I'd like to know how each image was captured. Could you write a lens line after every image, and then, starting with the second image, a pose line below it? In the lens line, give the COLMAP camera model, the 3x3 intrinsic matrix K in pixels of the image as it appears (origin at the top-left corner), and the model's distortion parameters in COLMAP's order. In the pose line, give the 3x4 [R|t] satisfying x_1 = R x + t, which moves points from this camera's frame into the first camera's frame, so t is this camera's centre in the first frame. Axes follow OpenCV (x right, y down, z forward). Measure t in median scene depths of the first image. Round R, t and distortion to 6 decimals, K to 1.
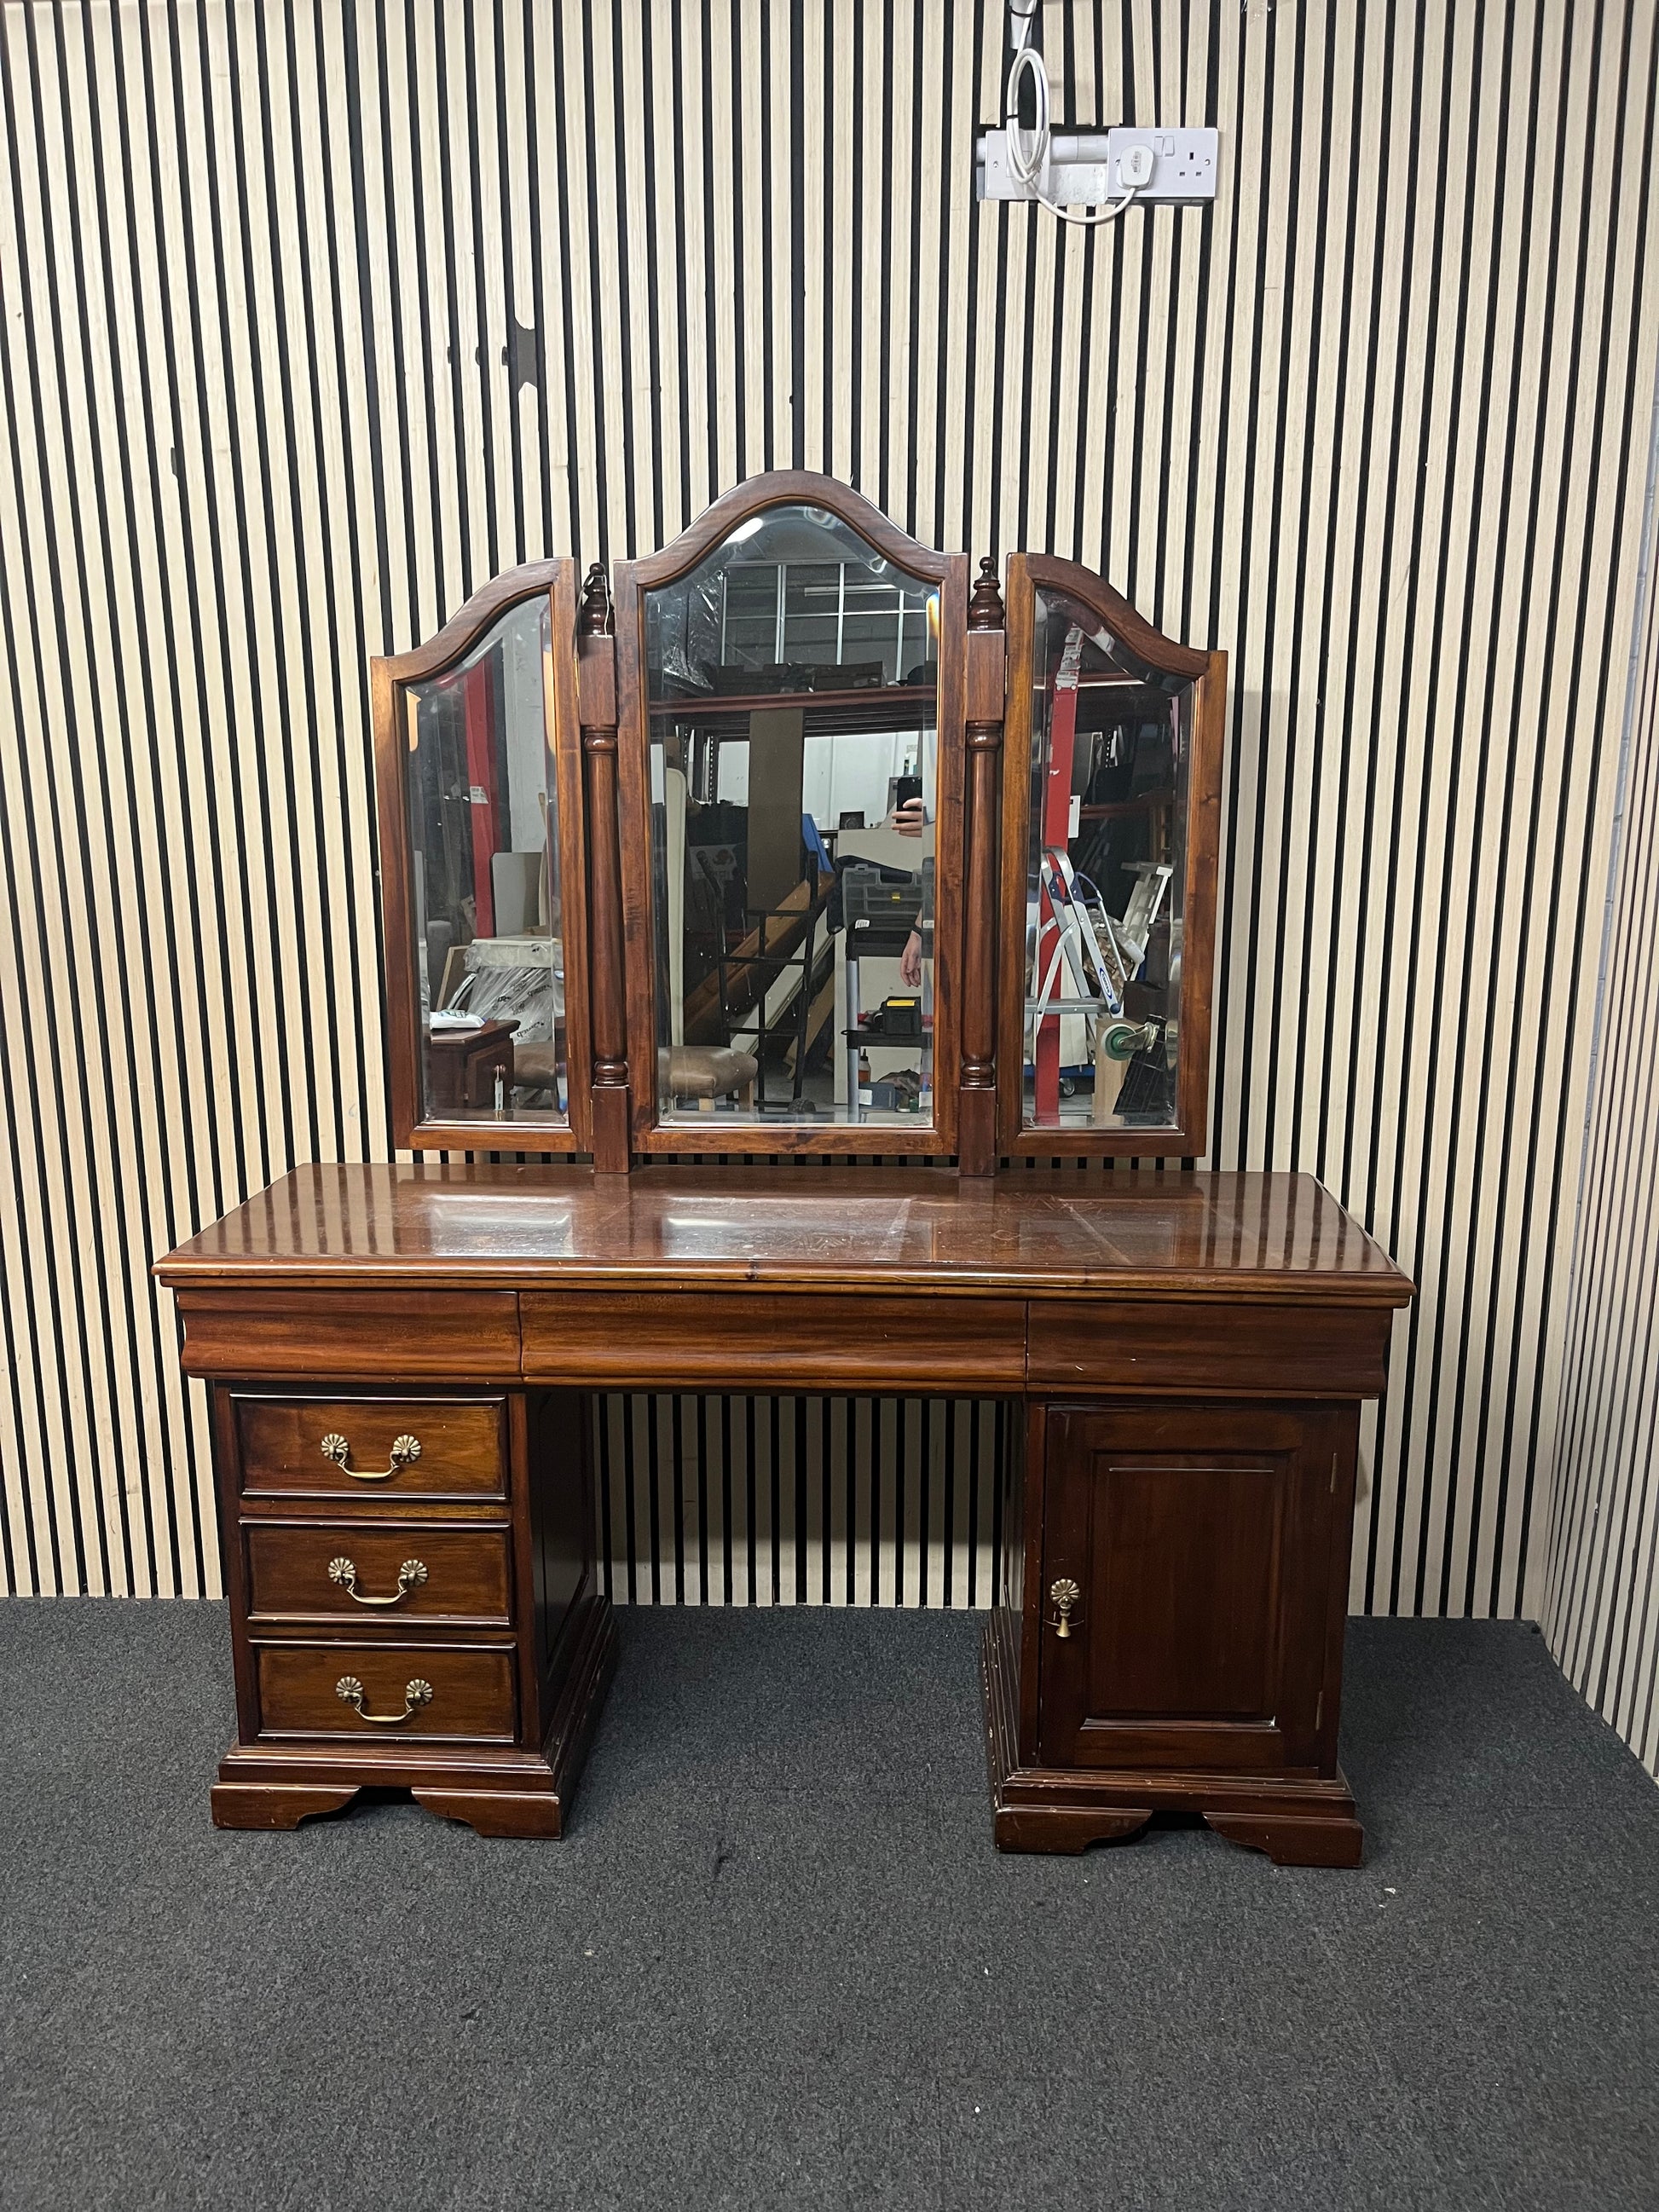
lens RADIAL K [[1630.7, 0, 818.1], [0, 1630.7, 1106.5], [0, 0, 1]] dist [0.070661, -0.111224]
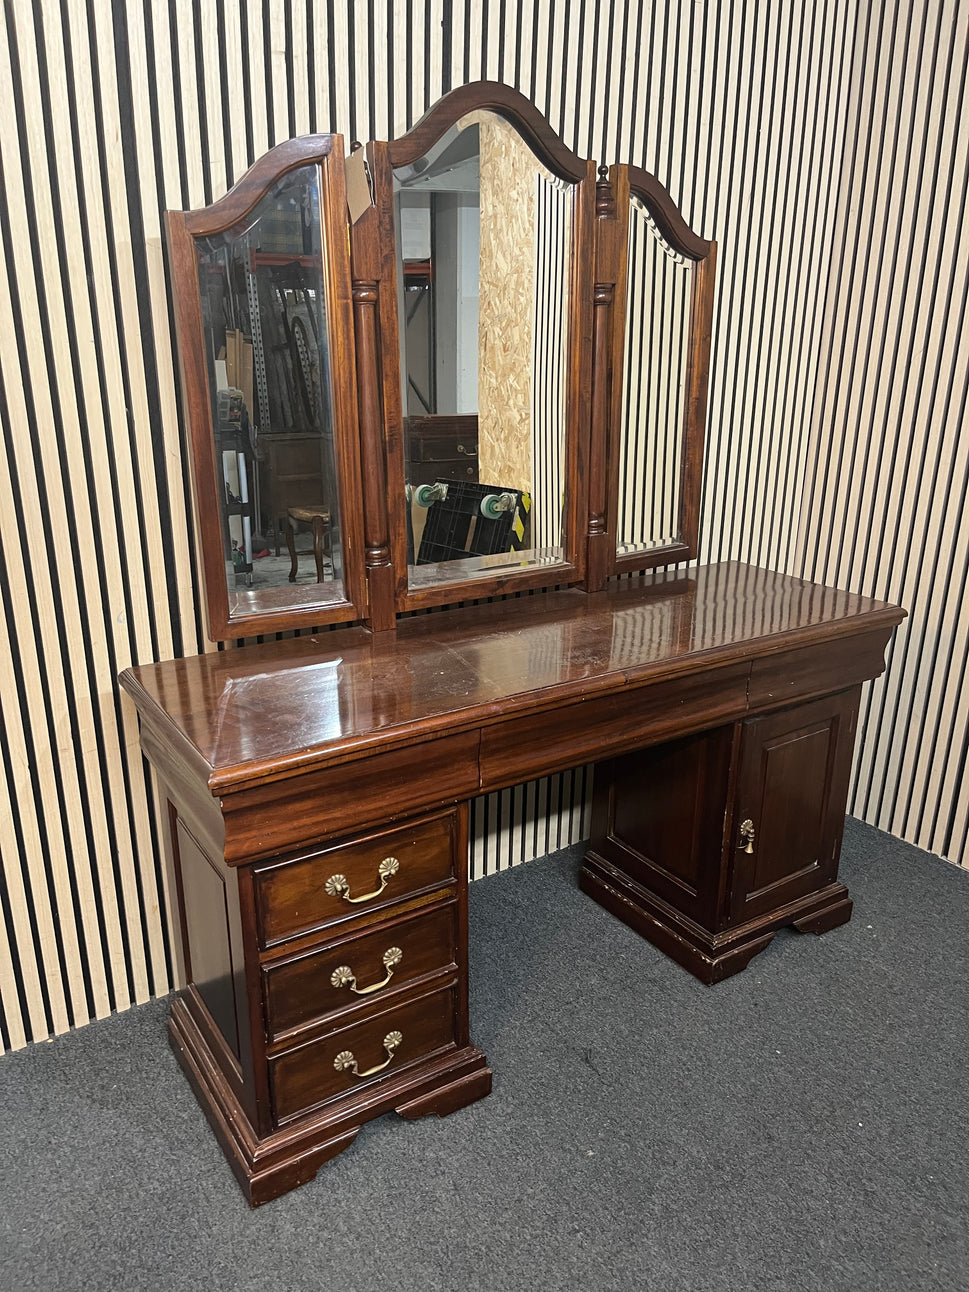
lens RADIAL K [[964.0, 0, 483.1], [0, 964.0, 650.9], [0, 0, 1]] dist [0.078771, -0.115087]
pose [[0.811681, -0.186205, 0.553626, -0.574093], [0.114791, 0.980194, 0.161377, -0.070295], [-0.572710, -0.067435, 0.816979, 0.351709]]
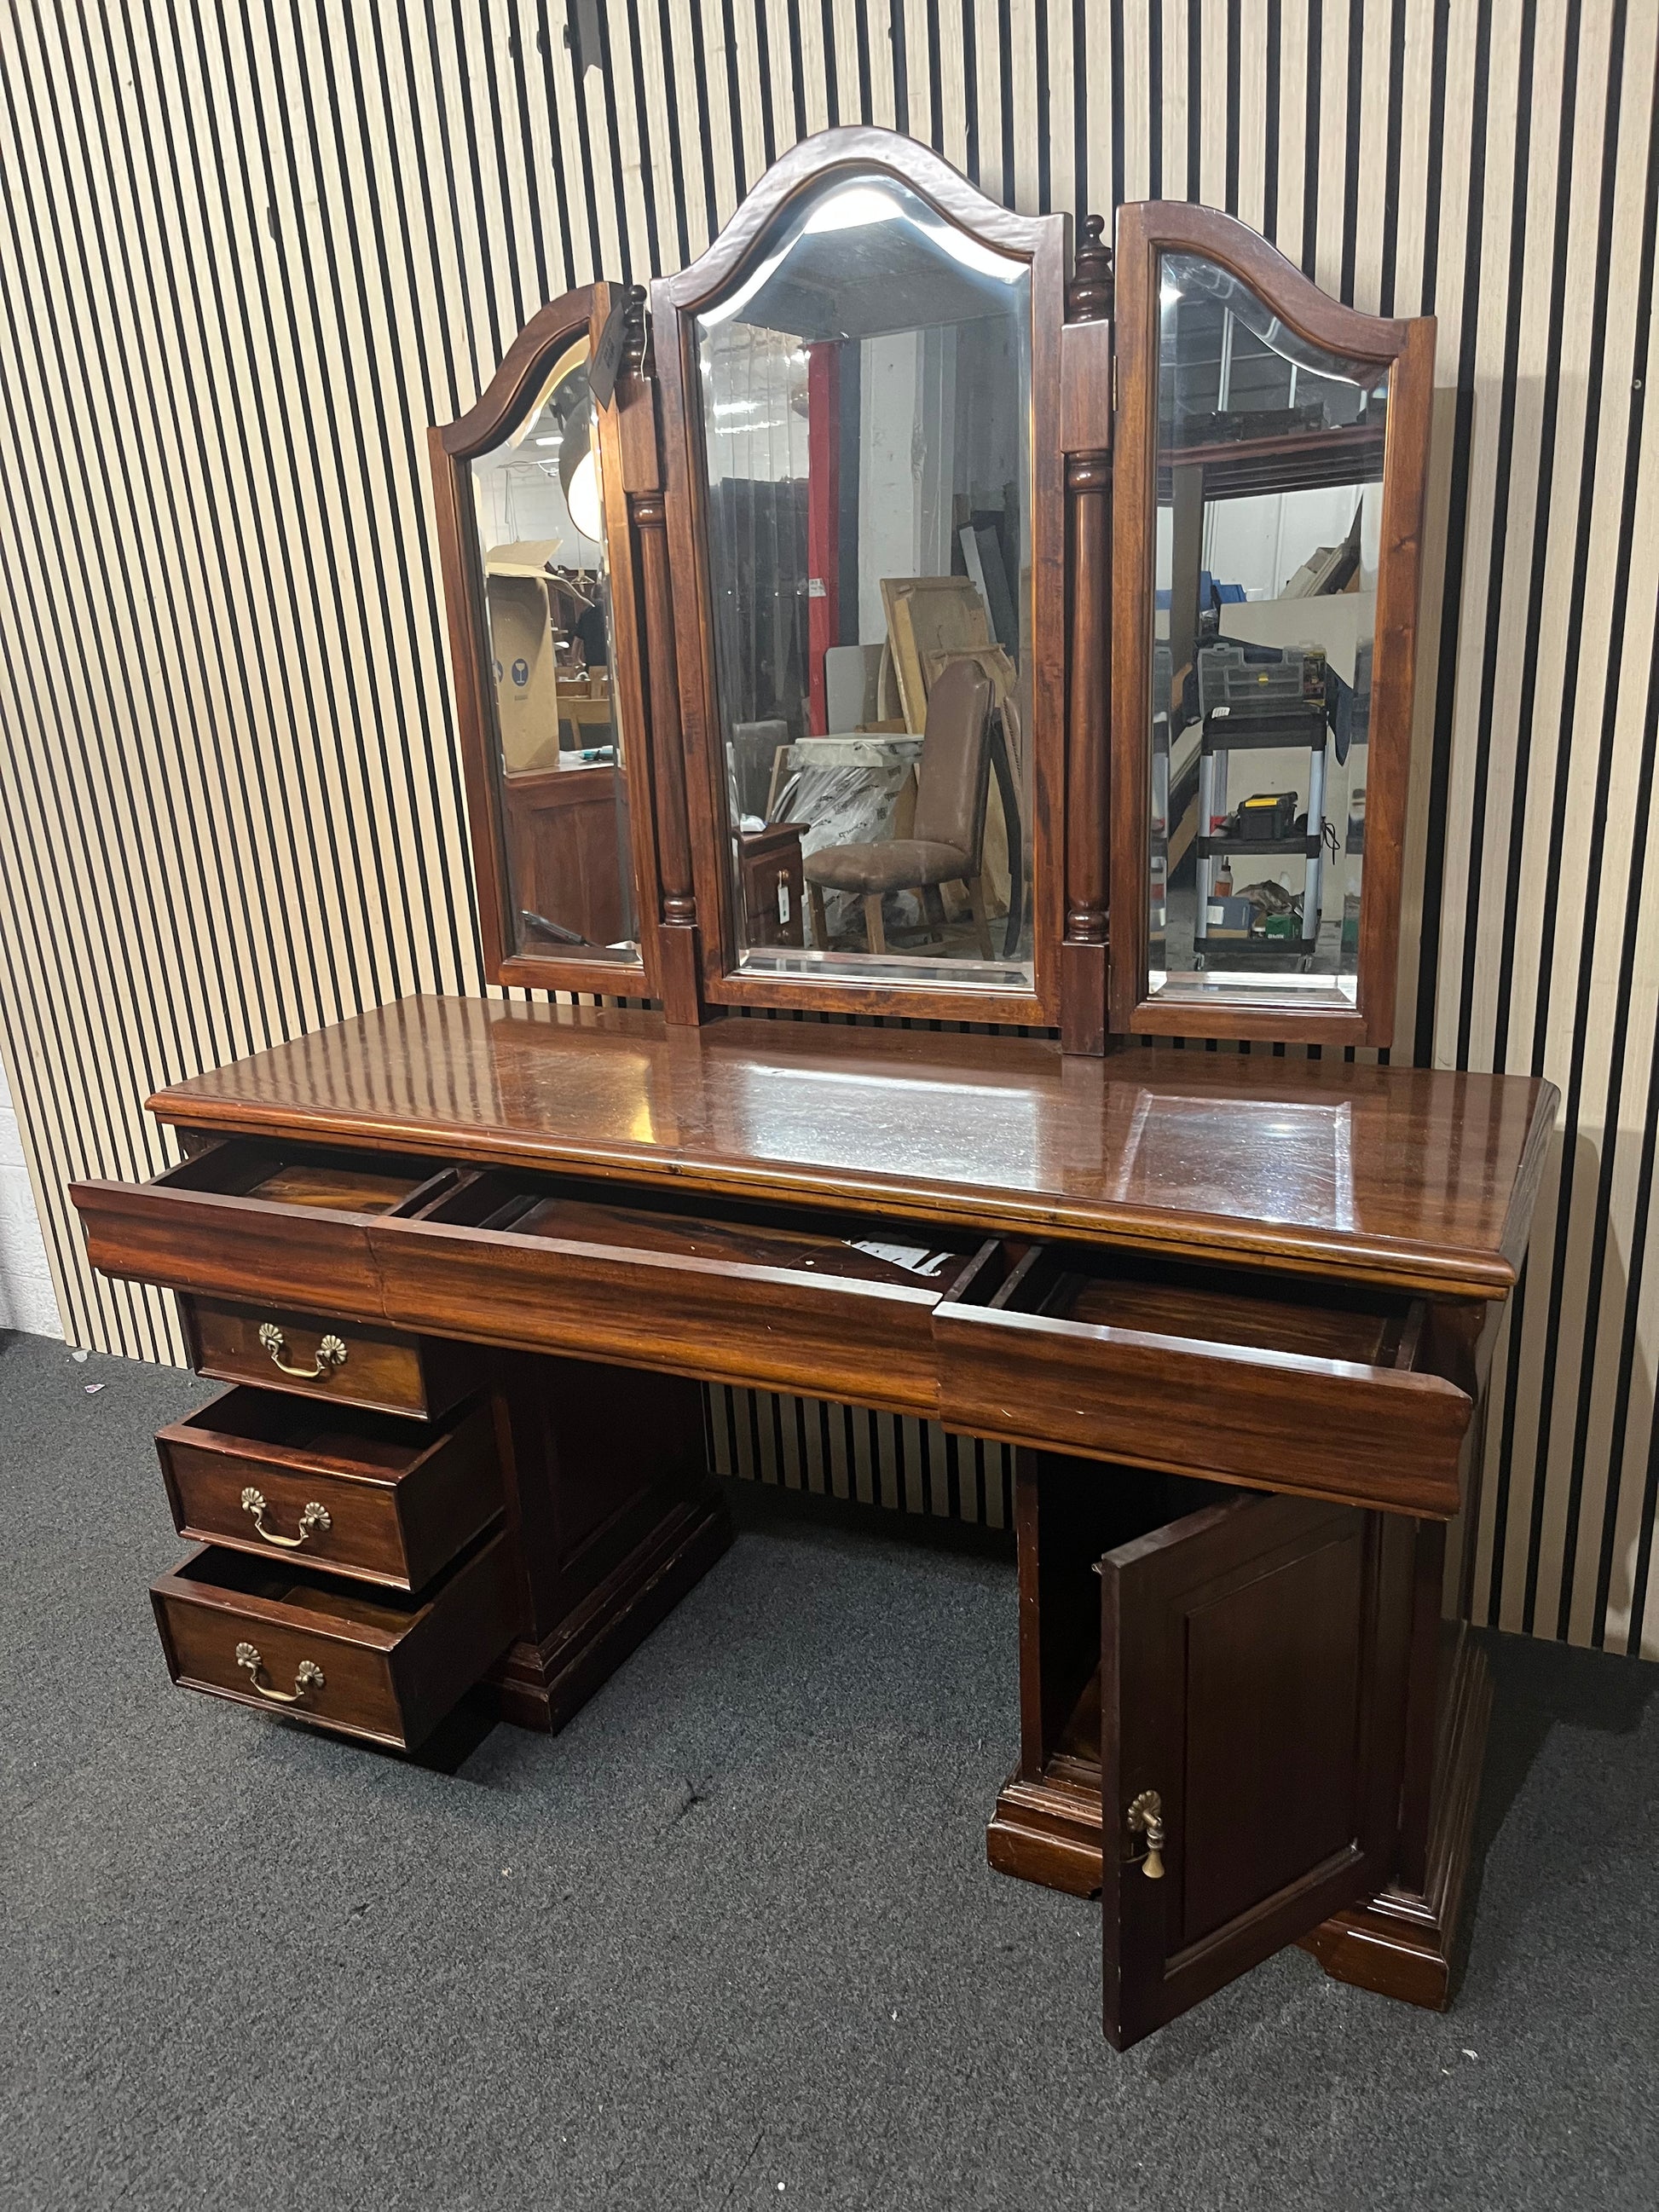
lens RADIAL K [[1650.5, 0, 827.1], [0, 1650.5, 1114.4], [0, 0, 1]] dist [0.078771, -0.115087]
pose [[0.920104, 0.078299, -0.383767, 0.331958], [-0.027652, 0.990356, 0.135761, -0.038788], [0.390696, -0.114302, 0.913396, 0.243732]]
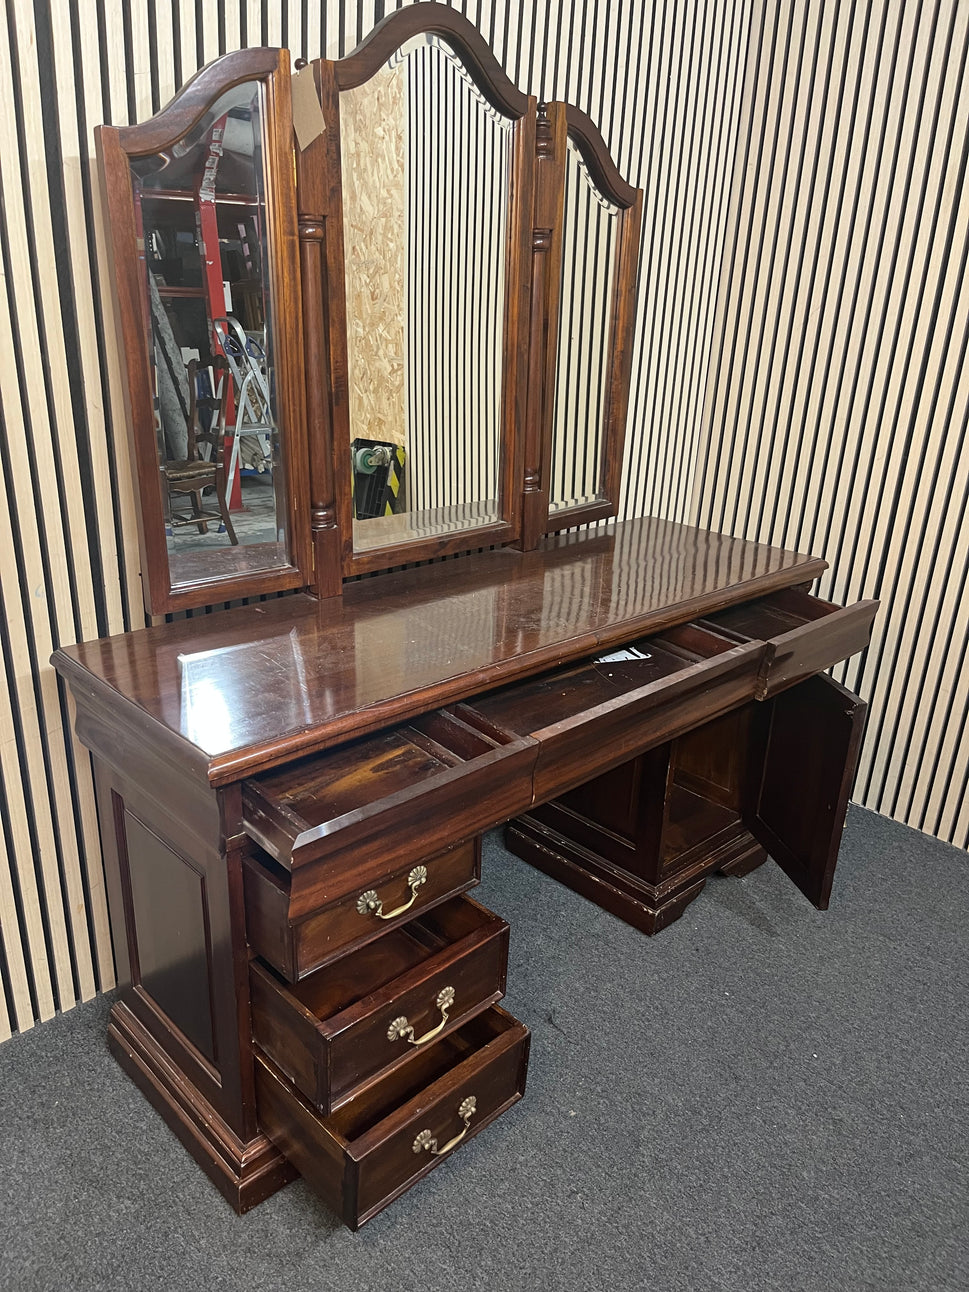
lens RADIAL K [[966.0, 0, 468.7], [0, 966.0, 653.9], [0, 0, 1]] dist [0.077074, -0.108763]
pose [[0.697496, -0.242422, 0.674337, -0.647460], [0.113997, 0.966592, 0.229574, -0.087305], [-0.707463, -0.083255, 0.701830, 0.456447]]
